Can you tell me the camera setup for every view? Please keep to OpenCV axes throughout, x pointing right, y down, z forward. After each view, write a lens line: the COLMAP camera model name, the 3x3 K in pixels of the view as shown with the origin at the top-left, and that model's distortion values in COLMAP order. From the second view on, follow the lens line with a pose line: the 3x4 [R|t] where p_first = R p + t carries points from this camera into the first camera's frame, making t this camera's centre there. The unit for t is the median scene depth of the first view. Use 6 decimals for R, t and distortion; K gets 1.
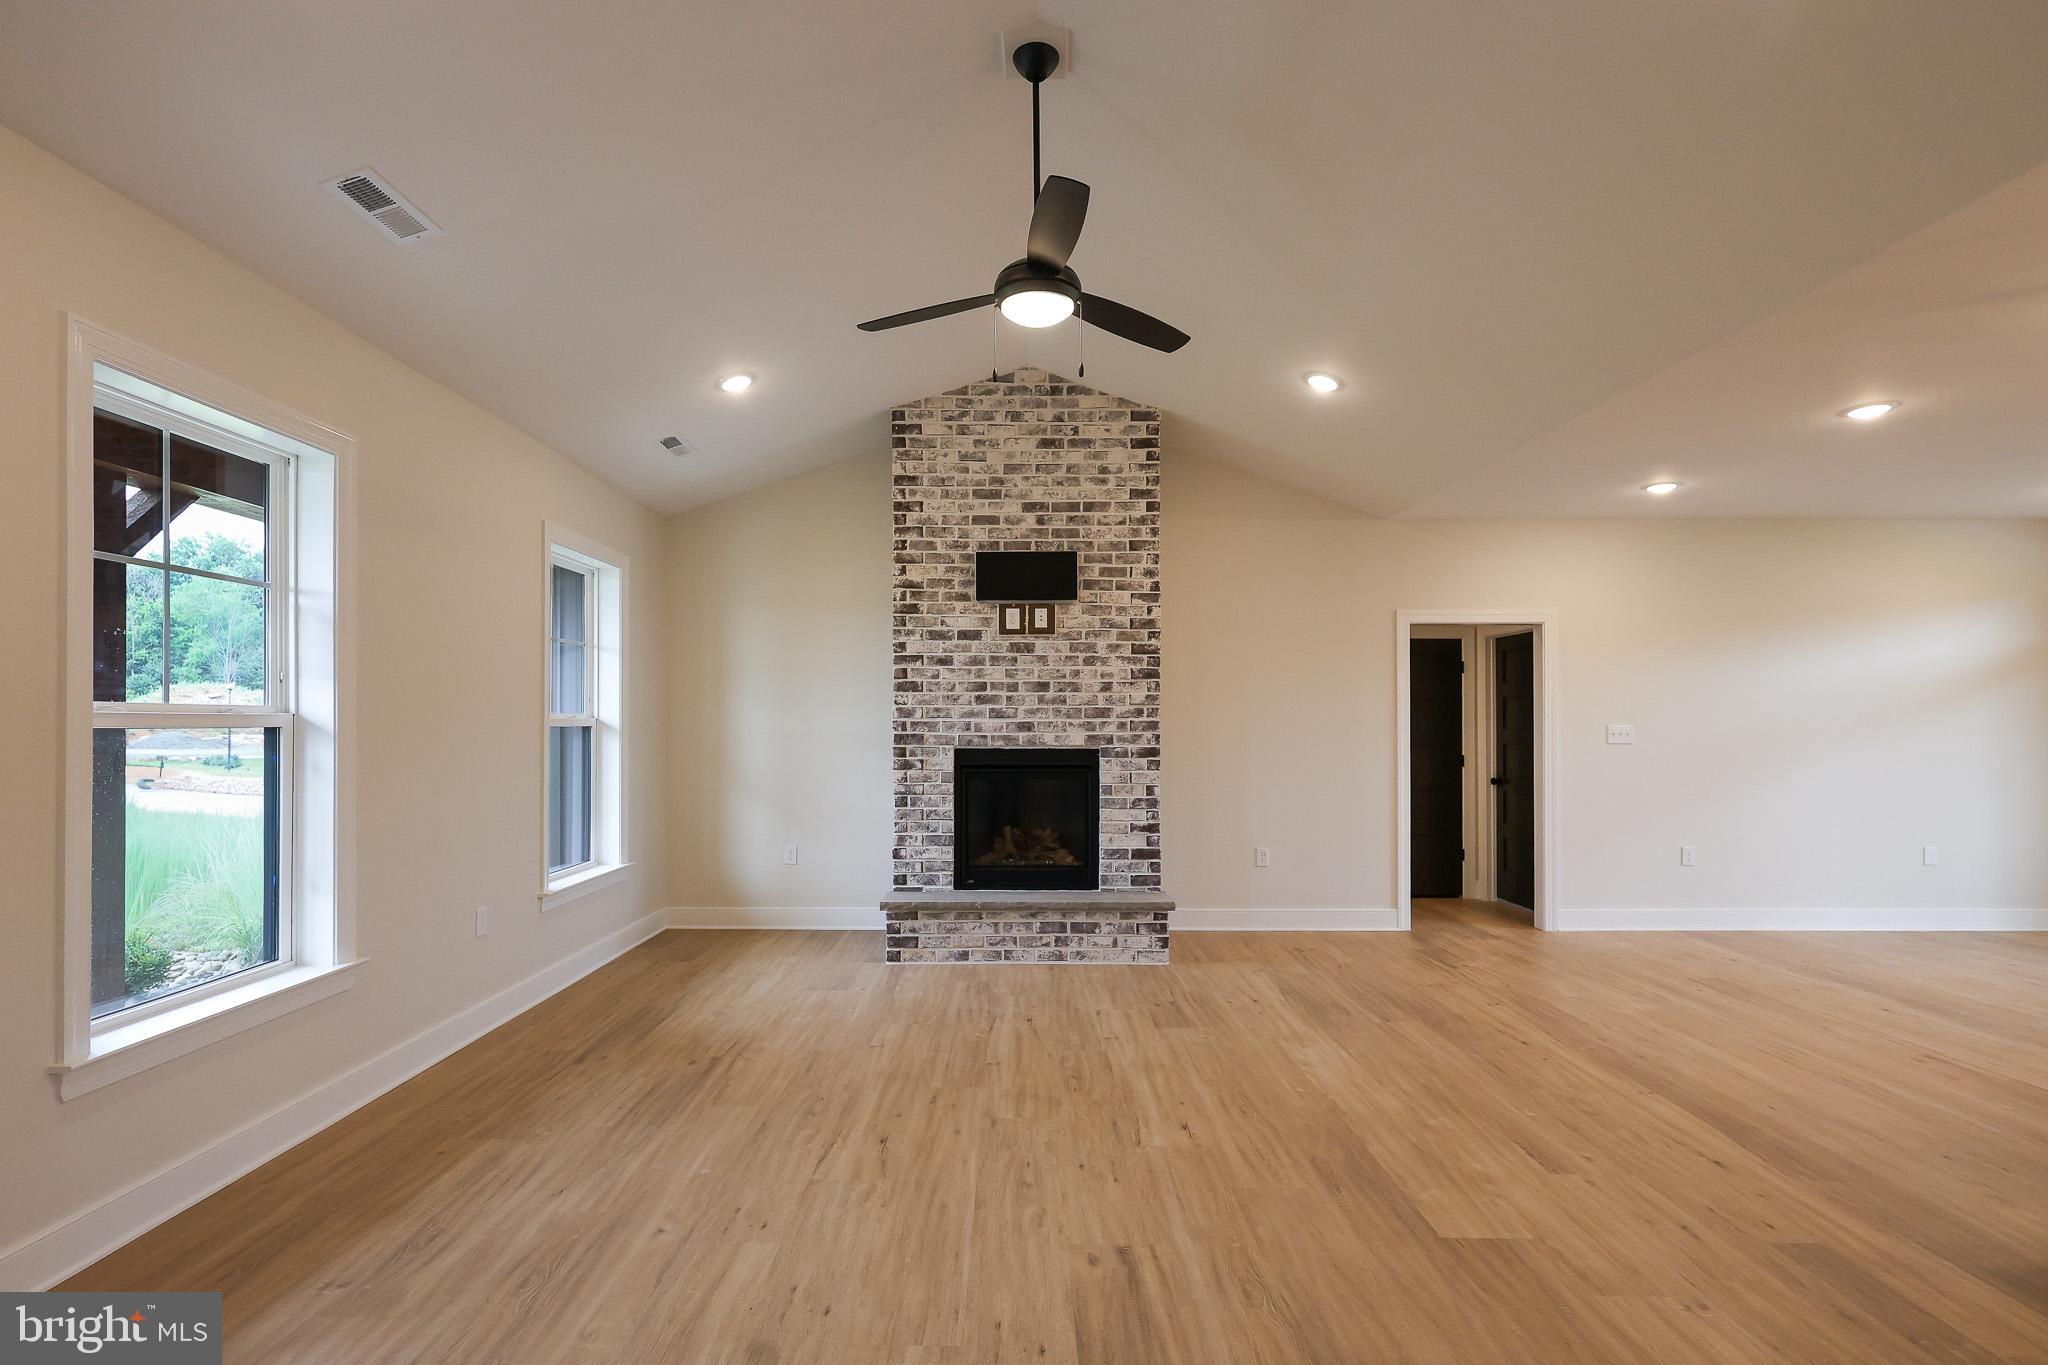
lens RADIAL K [[961.4, 0, 1024.4], [0, 961.4, 713.0], [0, 0, 1]] dist [-0.003871, 0.001793]
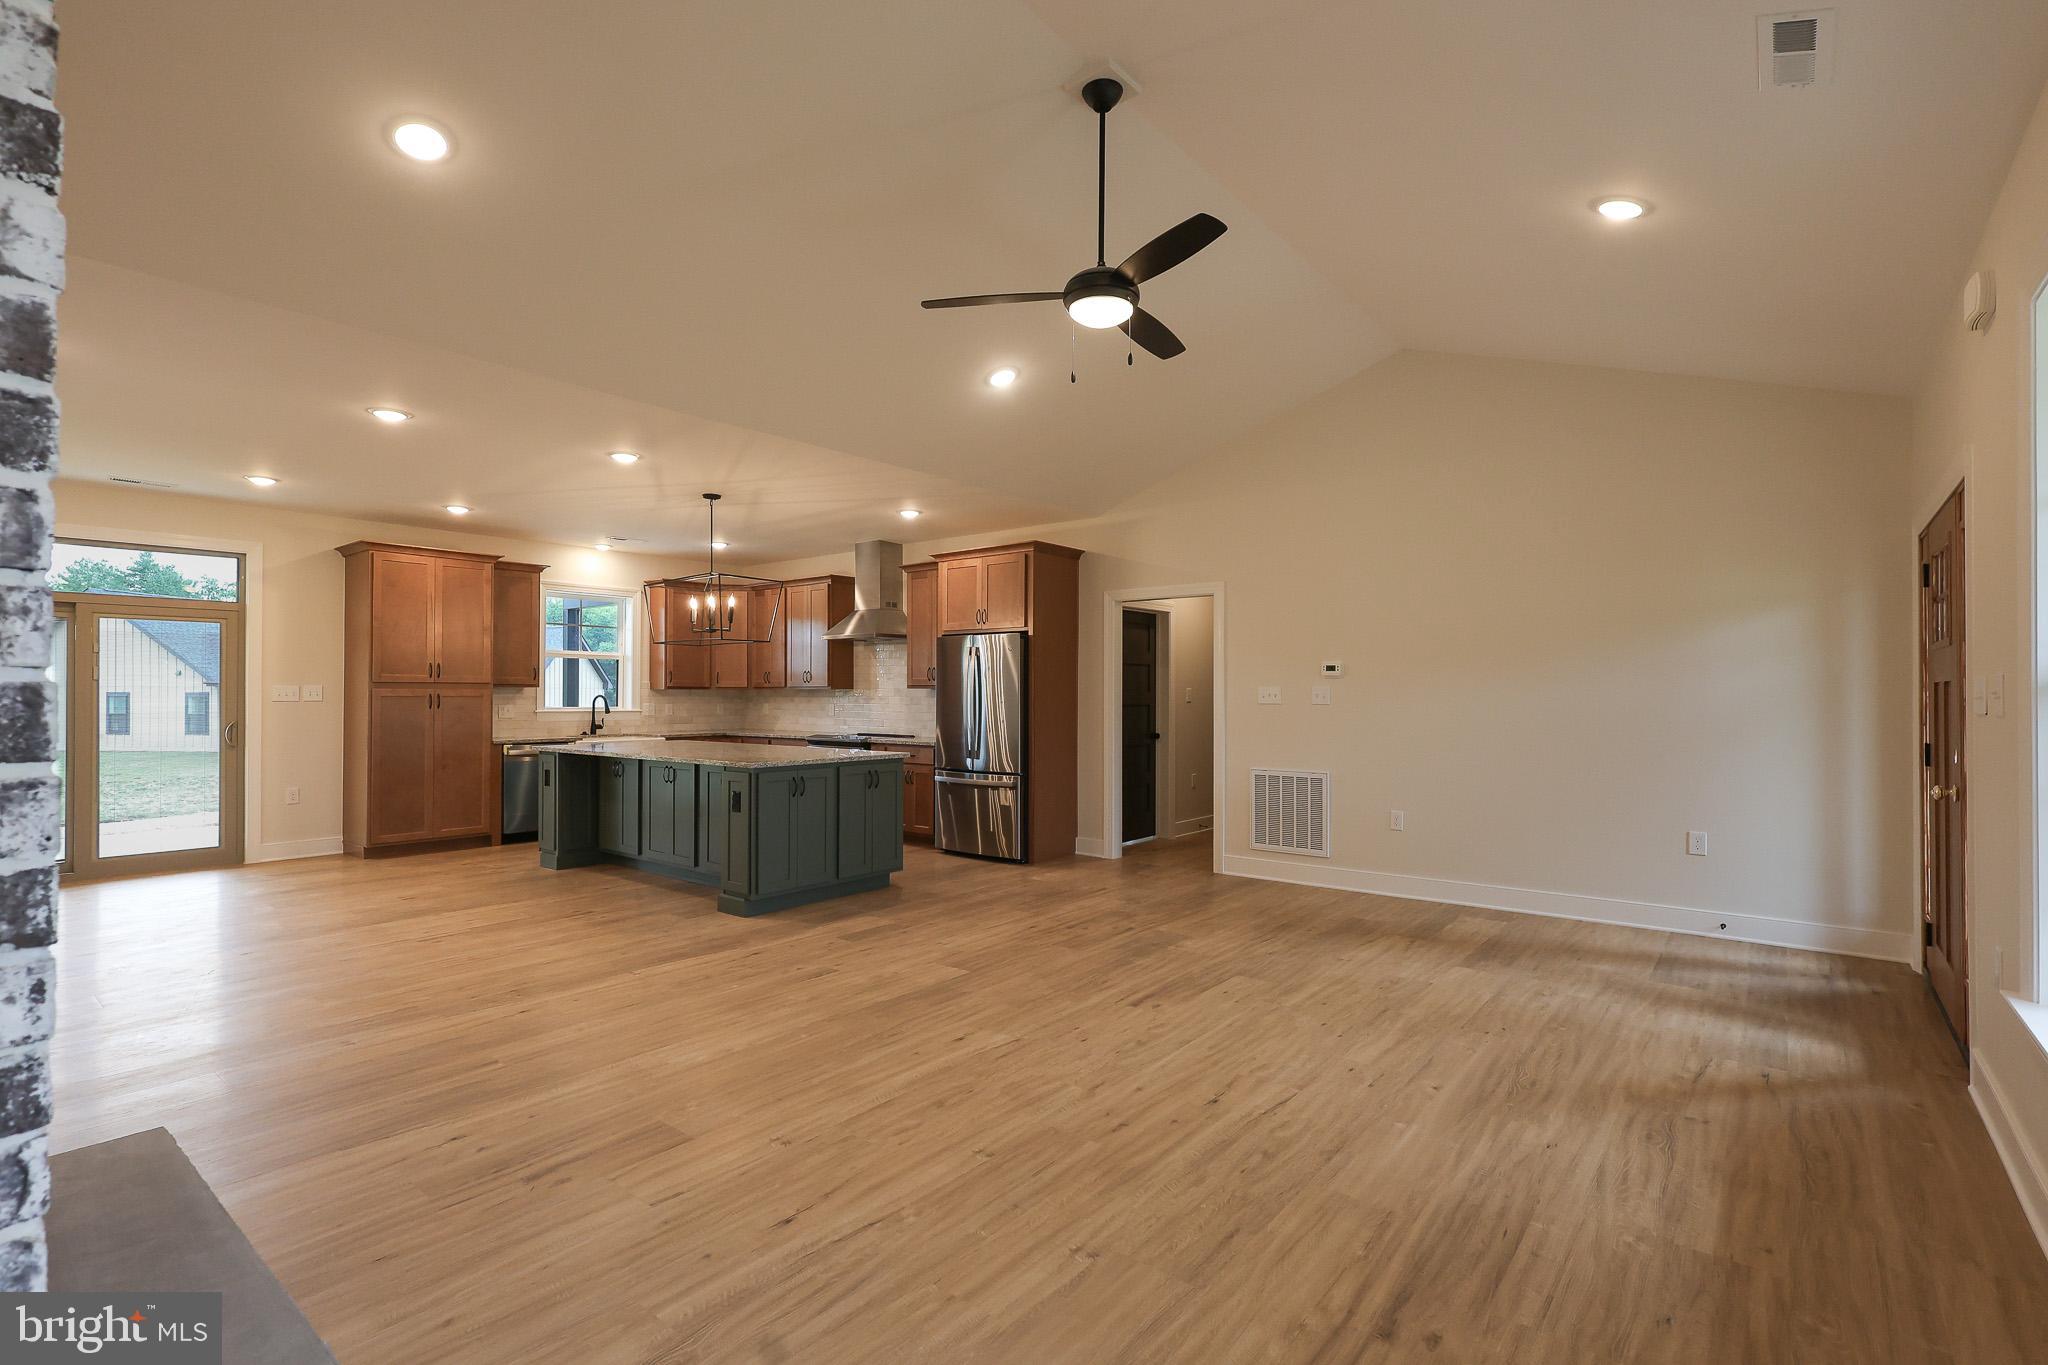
lens RADIAL K [[961.4, 0, 1014.0], [0, 961.4, 694.9], [0, 0, 1]] dist [-0.003871, 0.001793]
pose [[-0.766233, -0.003730, 0.642552, -0.333382], [-0.007288, 0.999969, -0.002885, 0.019199], [-0.642521, -0.006893, -0.766237, 1.015803]]
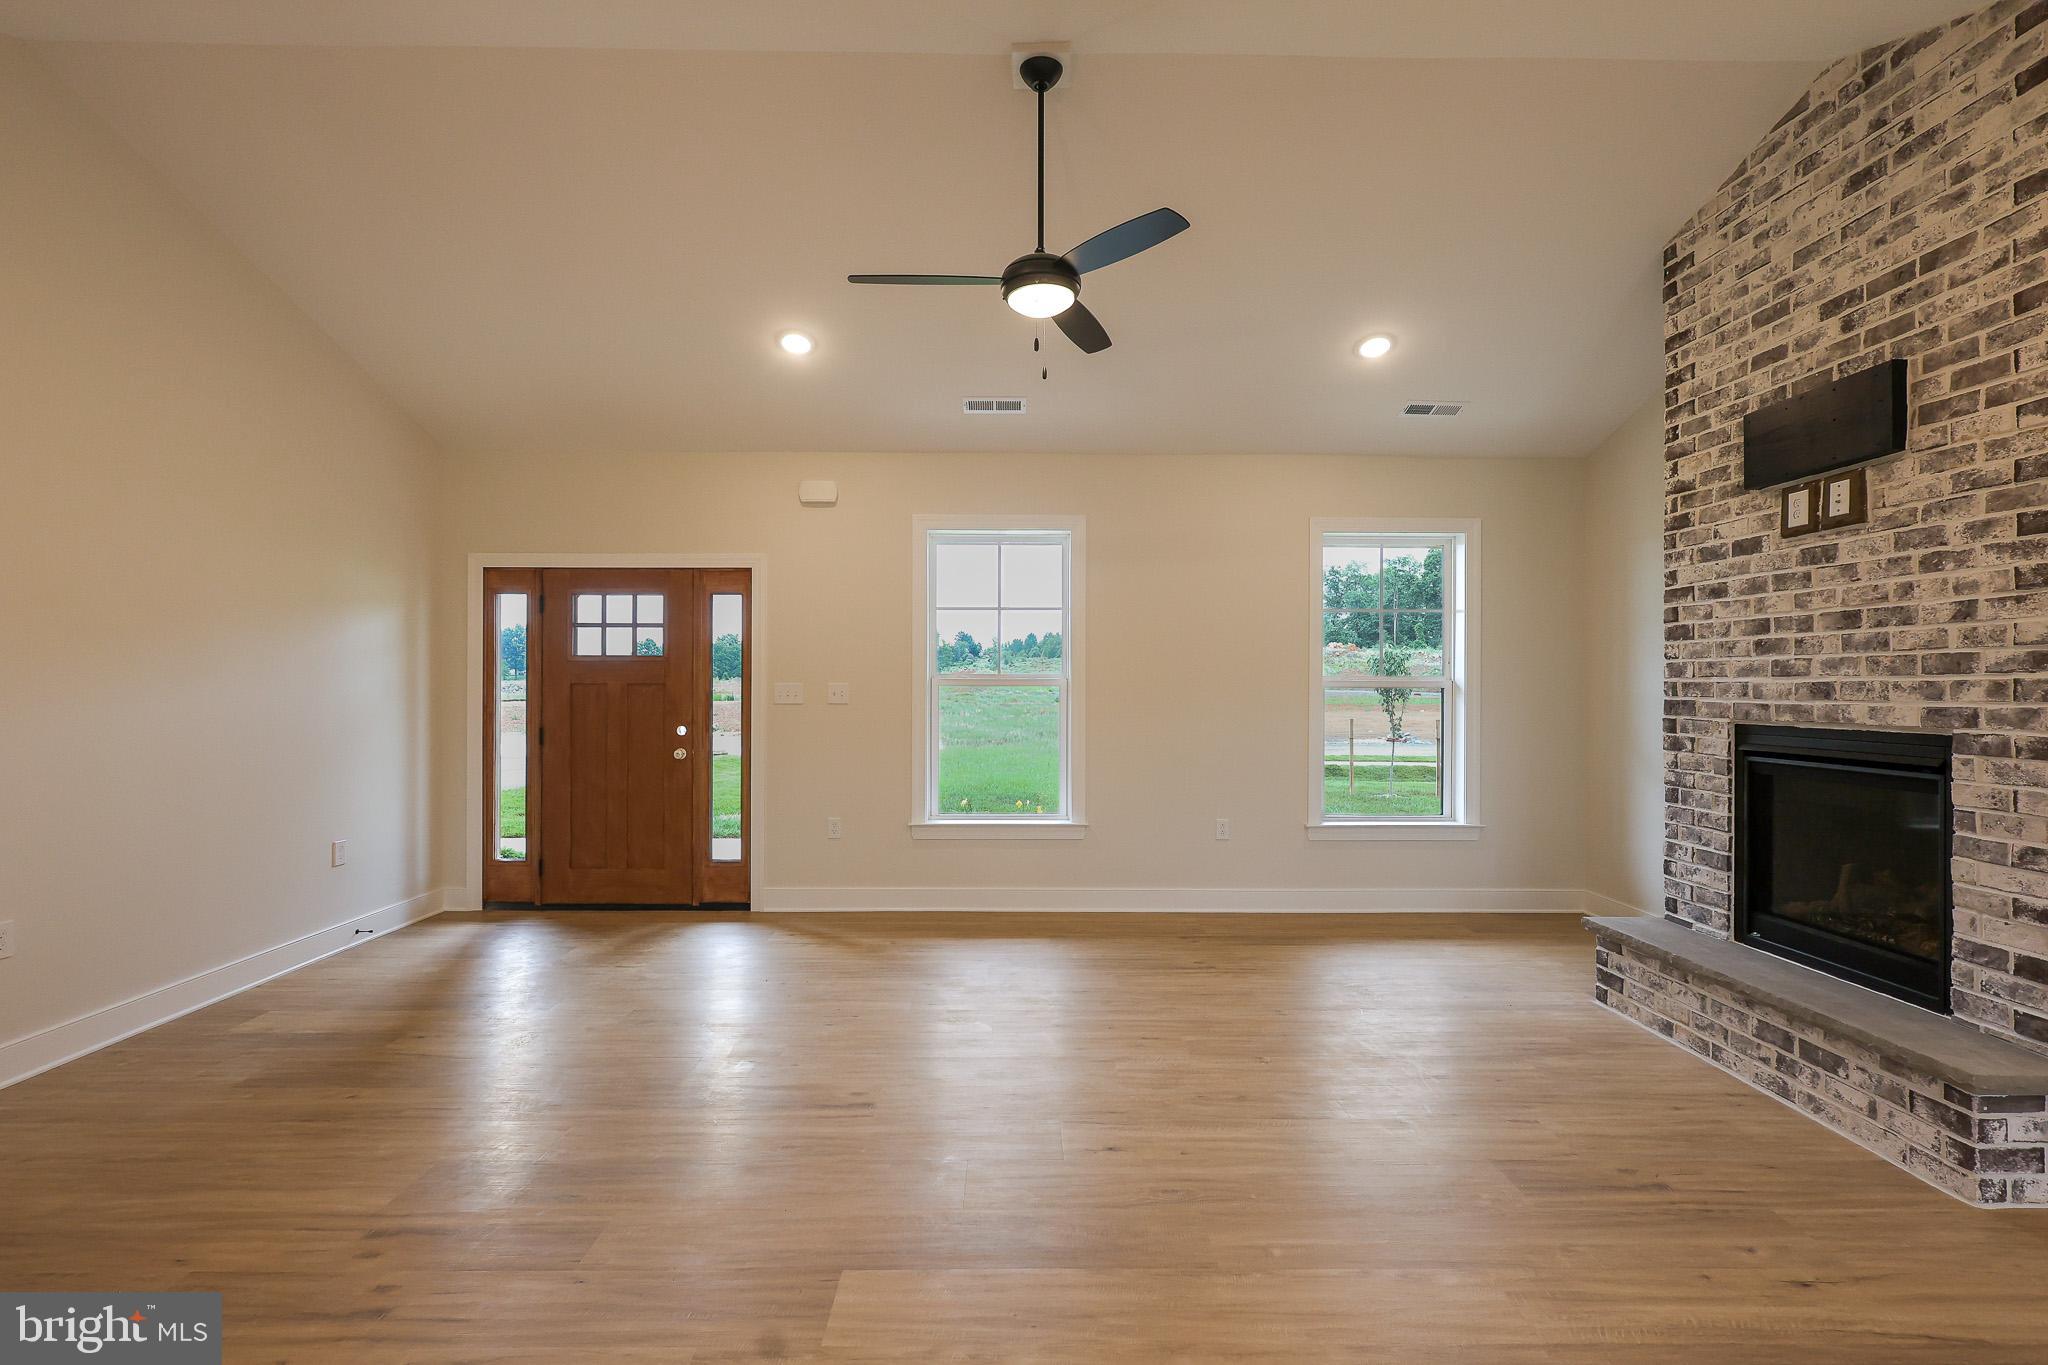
lens RADIAL K [[961.4, 0, 1023.6], [0, 961.4, 682.7], [0, 0, 1]] dist [-0.003871, 0.001793]
pose [[0.012869, -0.002393, -0.999914, 0.573224], [0.002871, 0.999993, -0.002356, 0.009411], [0.999913, -0.002840, 0.012876, 0.511058]]
